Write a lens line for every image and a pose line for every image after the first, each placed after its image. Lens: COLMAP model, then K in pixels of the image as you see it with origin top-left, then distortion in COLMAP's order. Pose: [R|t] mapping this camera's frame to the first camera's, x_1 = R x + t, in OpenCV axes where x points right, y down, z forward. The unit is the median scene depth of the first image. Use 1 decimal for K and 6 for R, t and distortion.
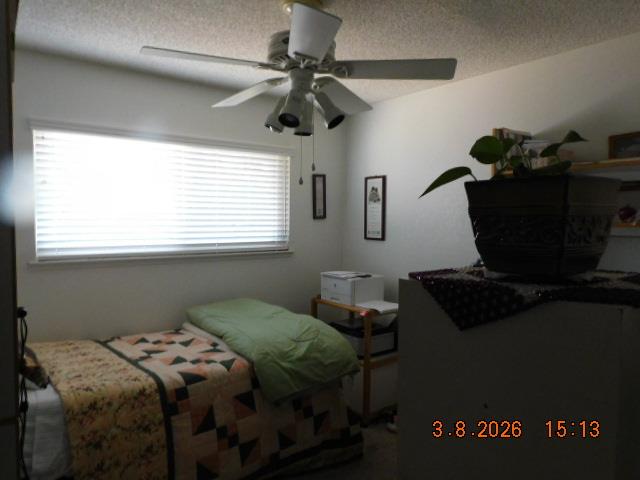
lens RADIAL K [[458.5, 0, 324.4], [0, 458.5, 242.6], [0, 0, 1]] dist [0.001095, -0.004668]
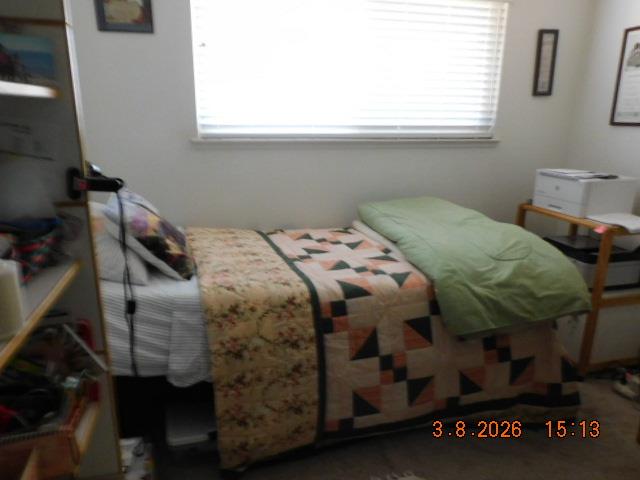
lens RADIAL K [[458.5, 0, 325.6], [0, 458.5, 240.3], [0, 0, 1]] dist [0.001095, -0.004668]
pose [[0.918703, 0.103890, -0.381040, -0.036541], [-0.024525, 0.977928, 0.207500, 0.043205], [0.394187, -0.181286, 0.900973, 0.250368]]
